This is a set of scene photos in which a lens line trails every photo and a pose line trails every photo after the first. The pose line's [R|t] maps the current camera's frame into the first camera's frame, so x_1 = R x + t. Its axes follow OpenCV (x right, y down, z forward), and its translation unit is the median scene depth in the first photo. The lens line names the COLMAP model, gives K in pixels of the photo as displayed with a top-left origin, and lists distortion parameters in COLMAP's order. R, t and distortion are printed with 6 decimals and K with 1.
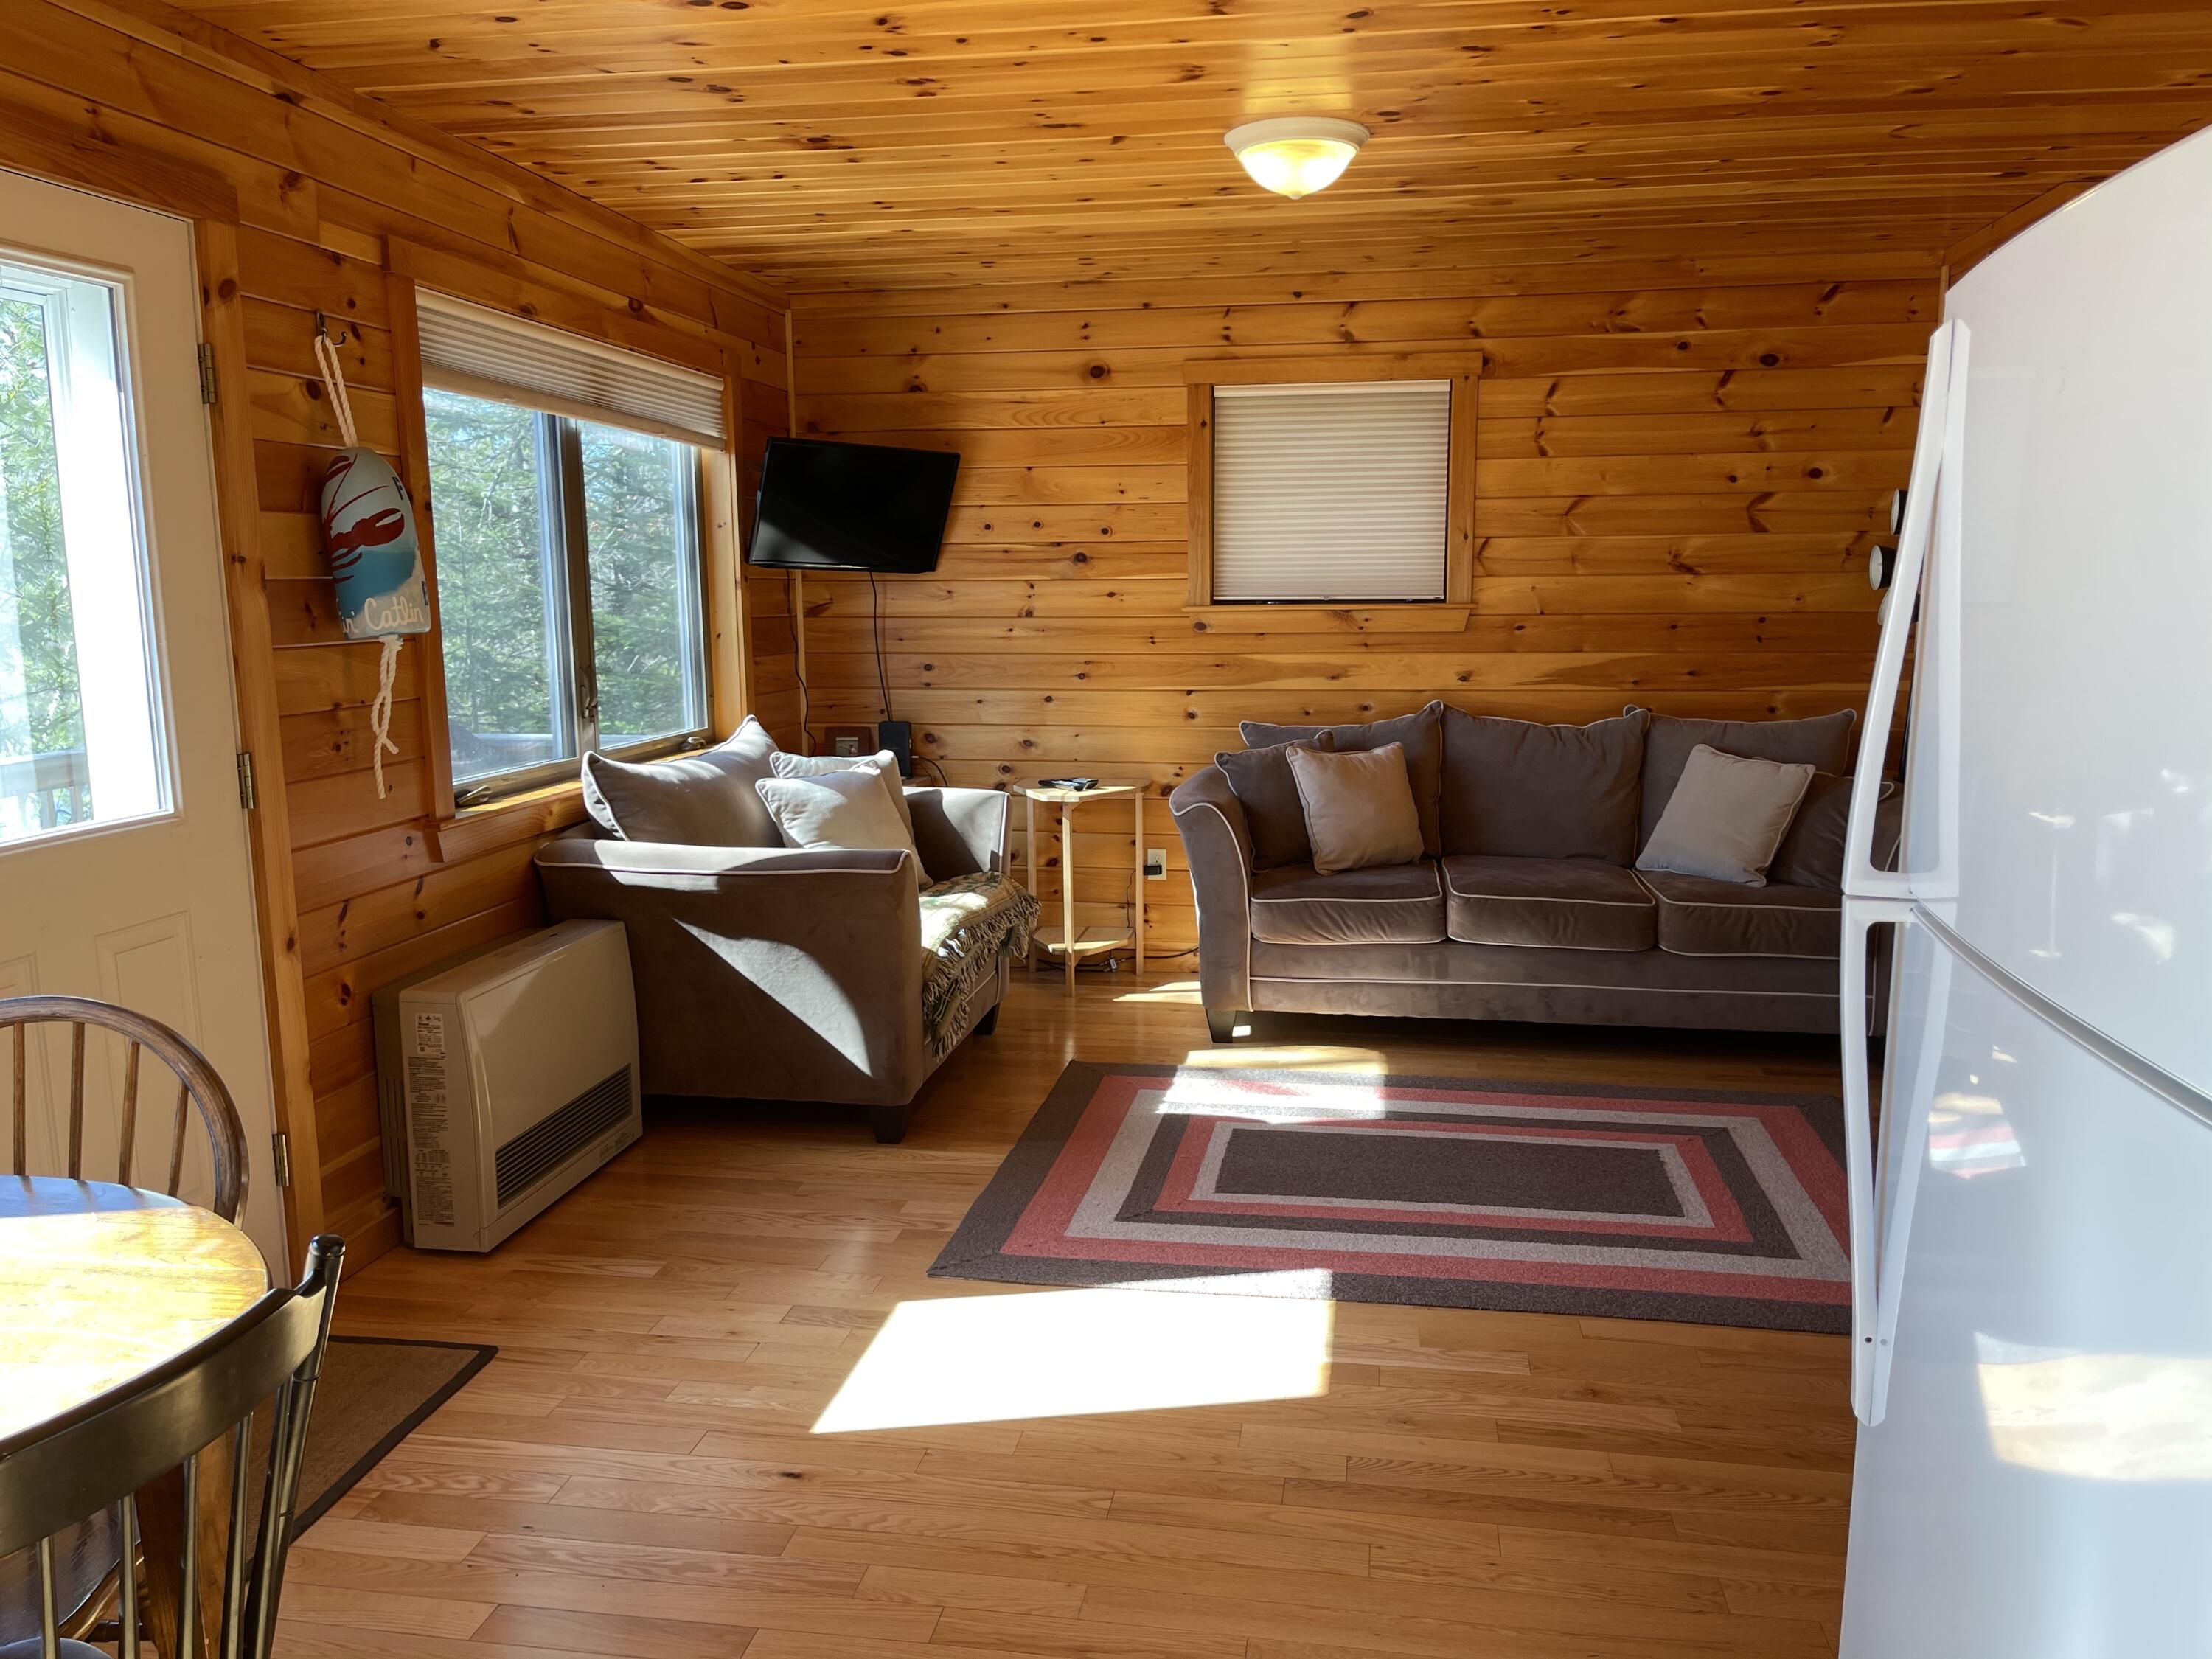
lens RADIAL K [[1648.0, 0, 1106.0], [0, 1648.0, 829.5], [0, 0, 1]] dist [0.077582, -0.092153]
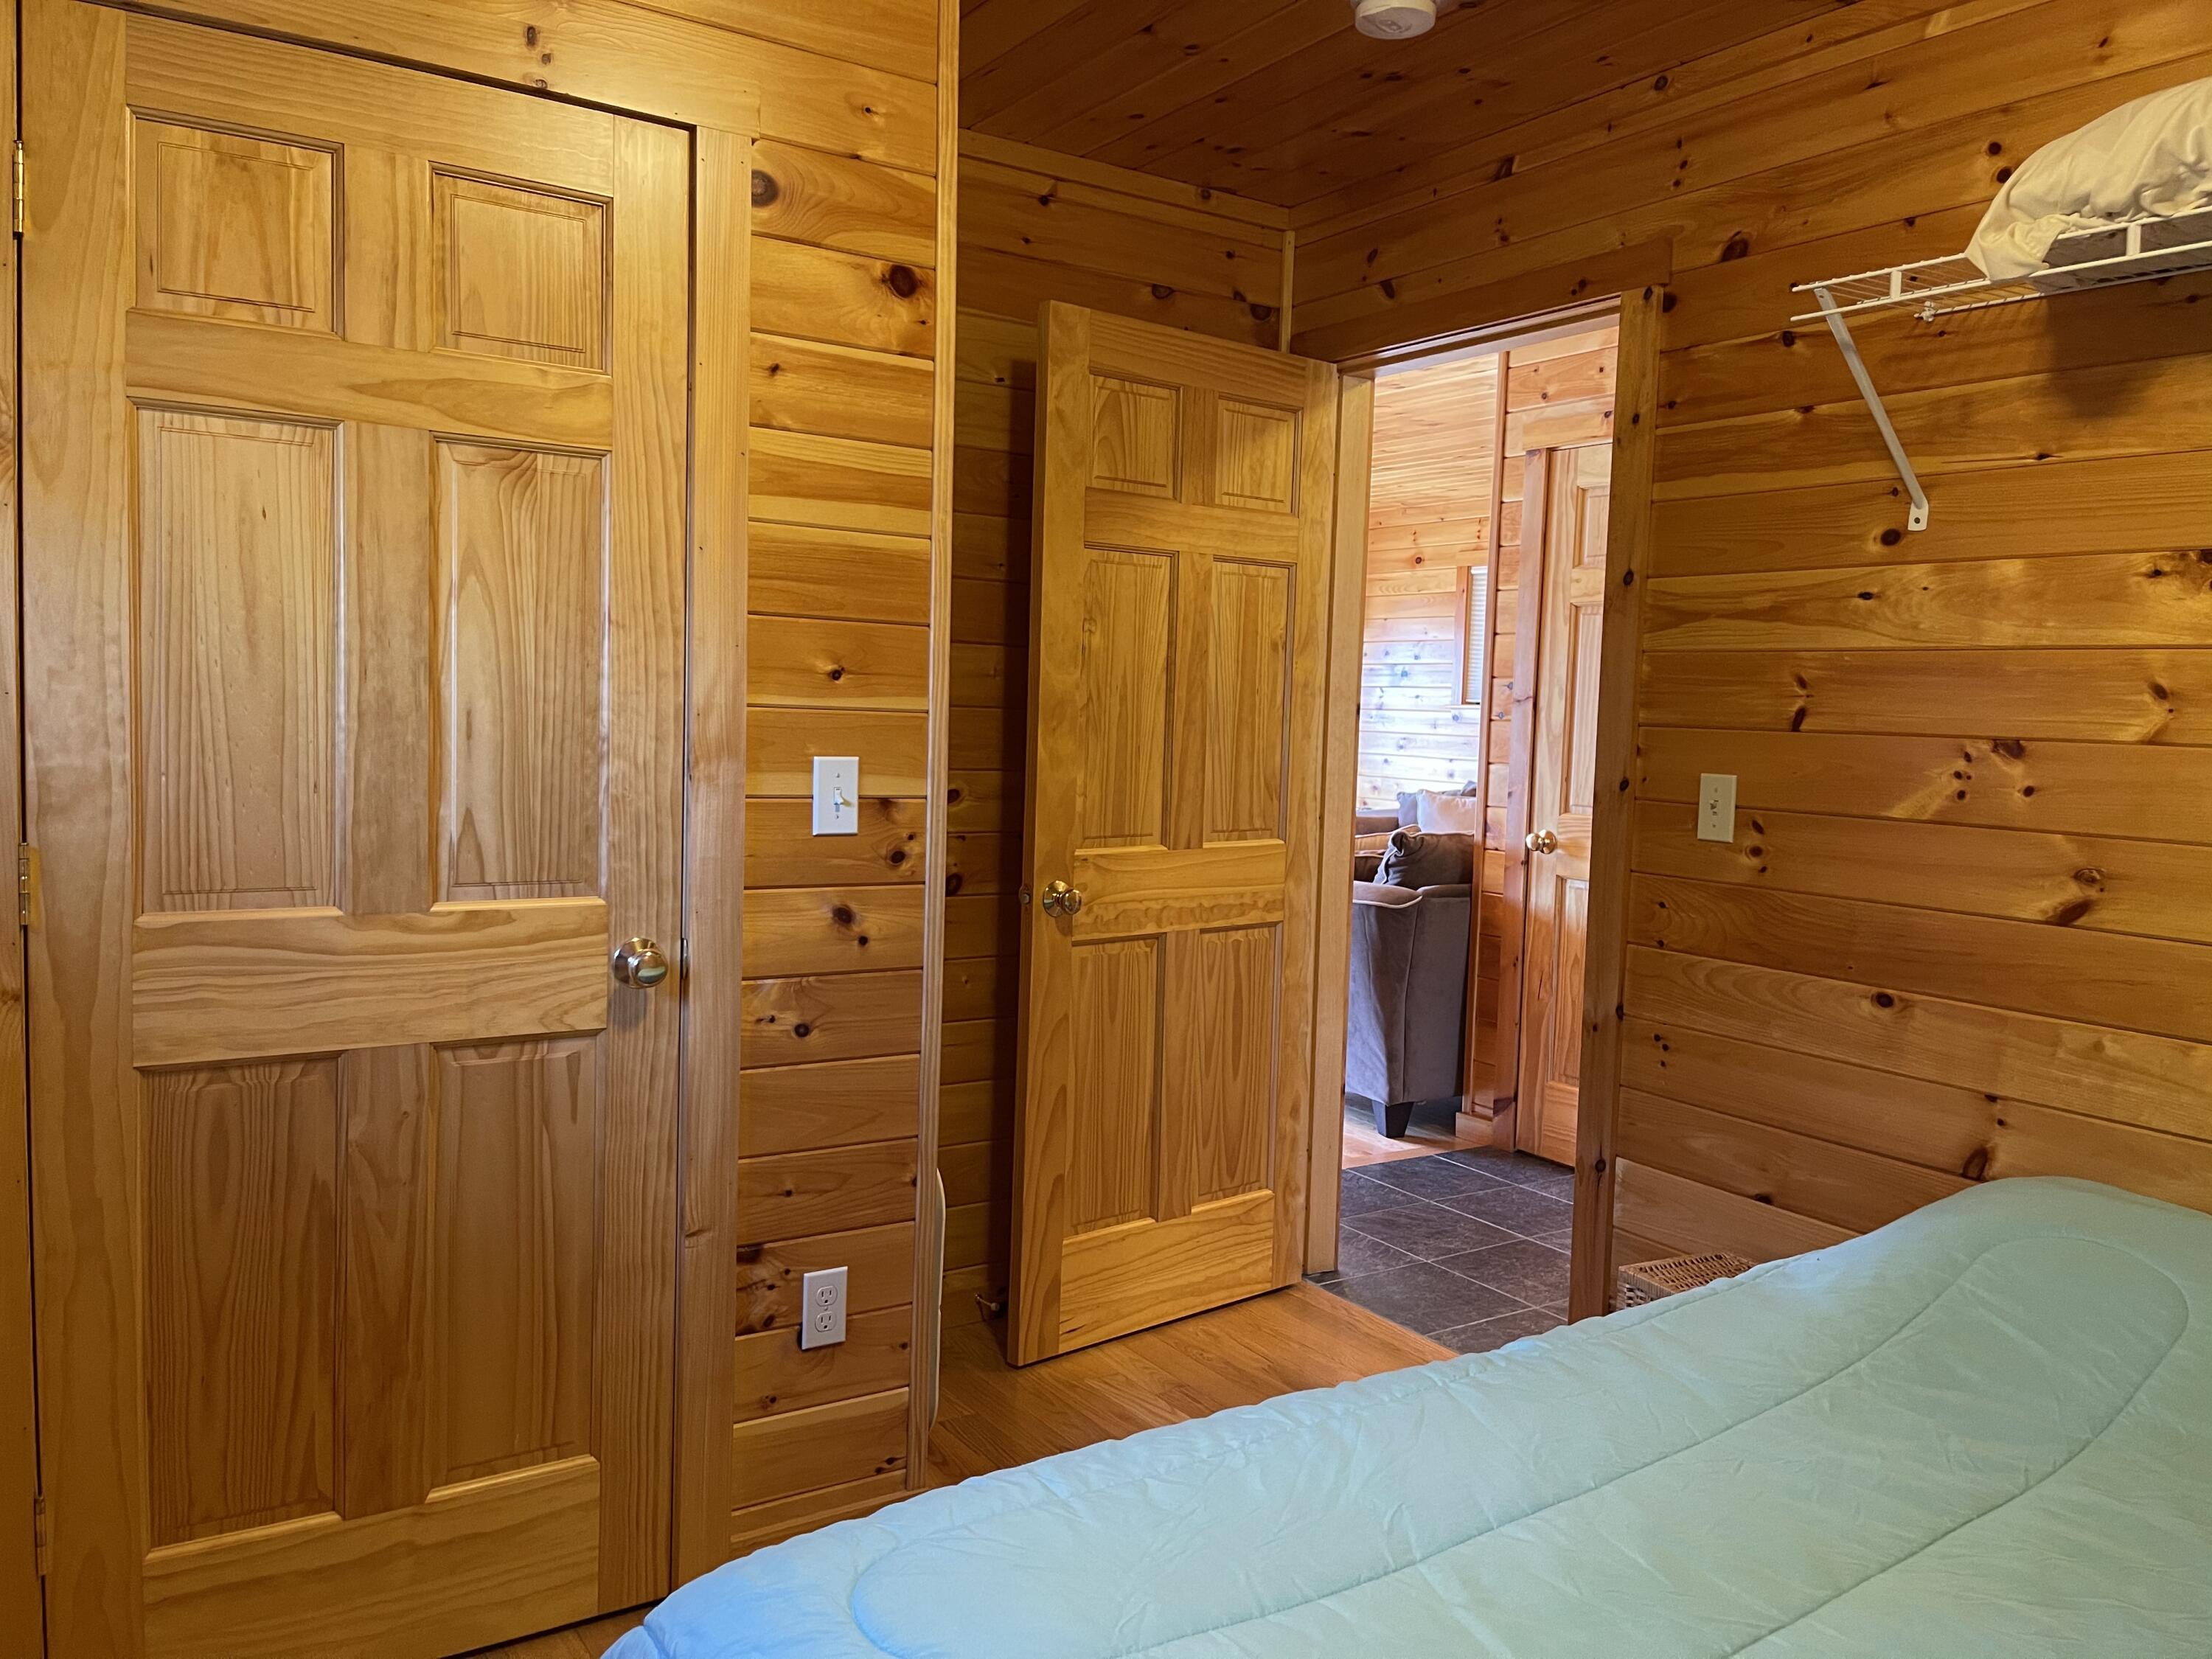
lens RADIAL K [[1648.0, 0, 1106.0], [0, 1648.0, 829.5], [0, 0, 1]] dist [0.077582, -0.092153]
pose [[0.676301, 0.084956, -0.731710, 0.988115], [-0.151905, 0.988061, -0.025682, 0.071501], [0.720793, 0.128519, 0.681132, -0.287593]]
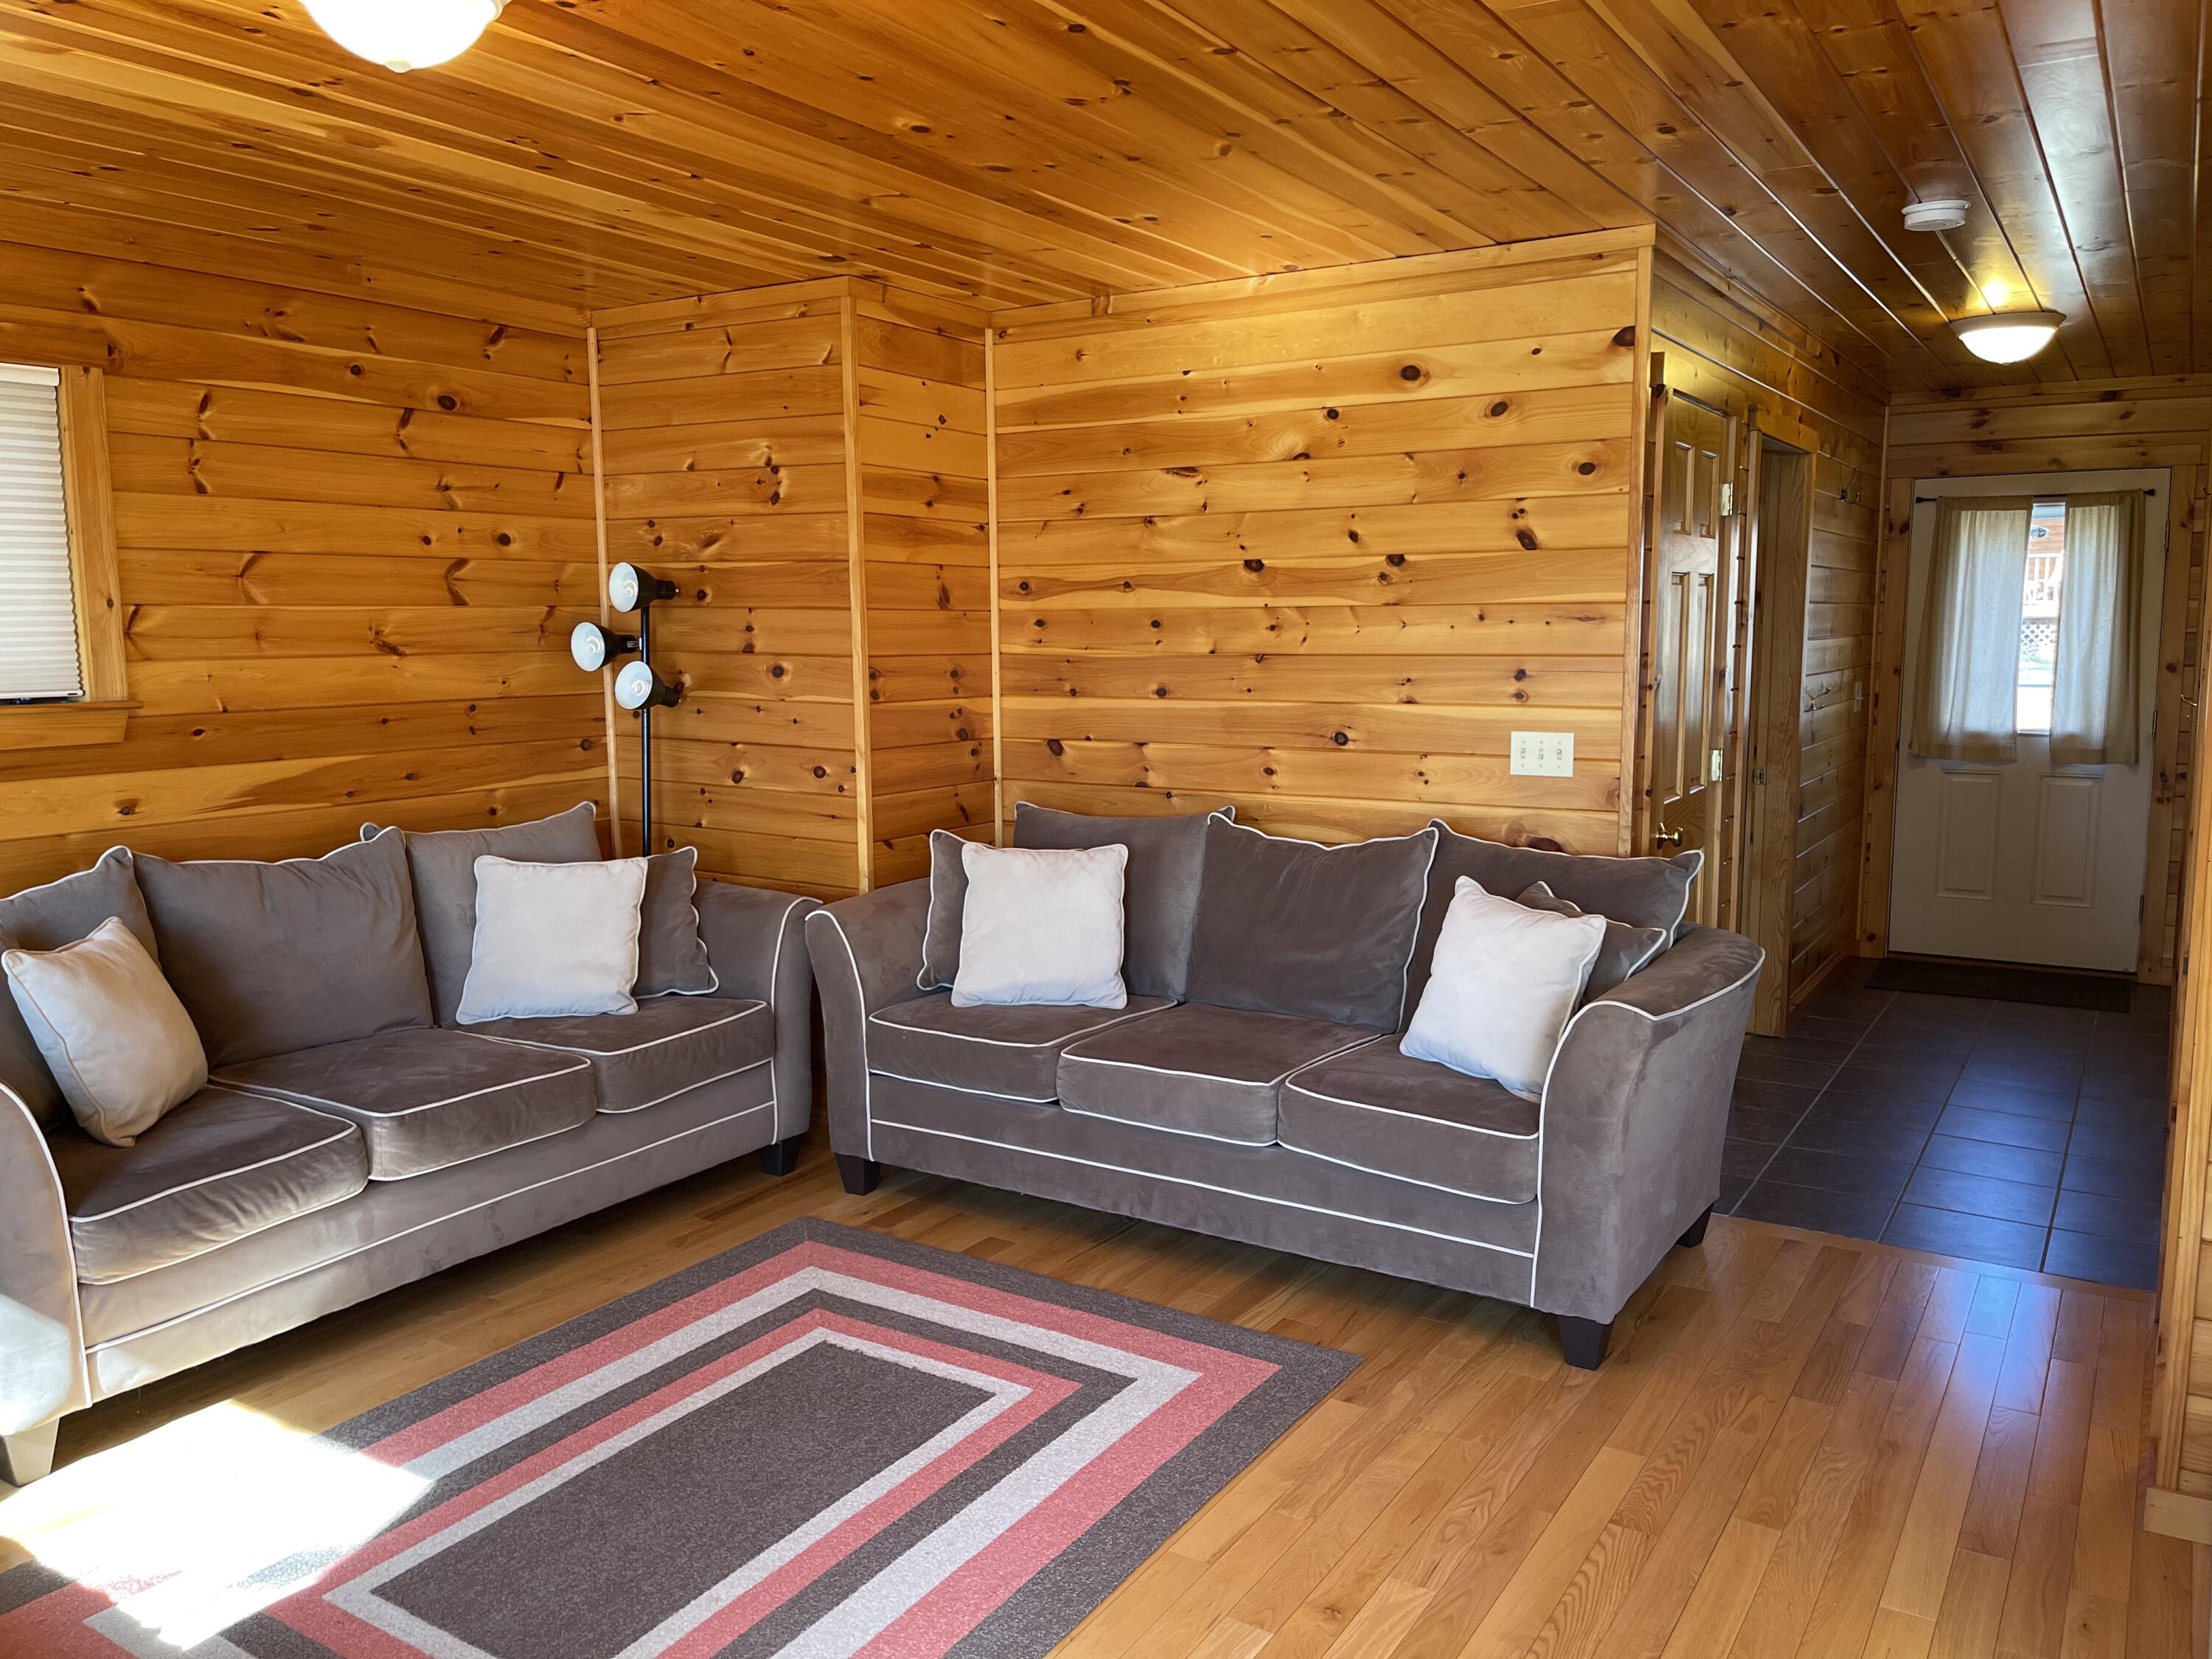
lens RADIAL K [[1648.0, 0, 1106.0], [0, 1648.0, 829.5], [0, 0, 1]] dist [0.077582, -0.092153]
pose [[0.401859, -0.111908, 0.908838, -0.257041], [0.146215, 0.987612, 0.056956, -0.066666], [-0.903953, 0.109998, 0.413243, 0.369753]]
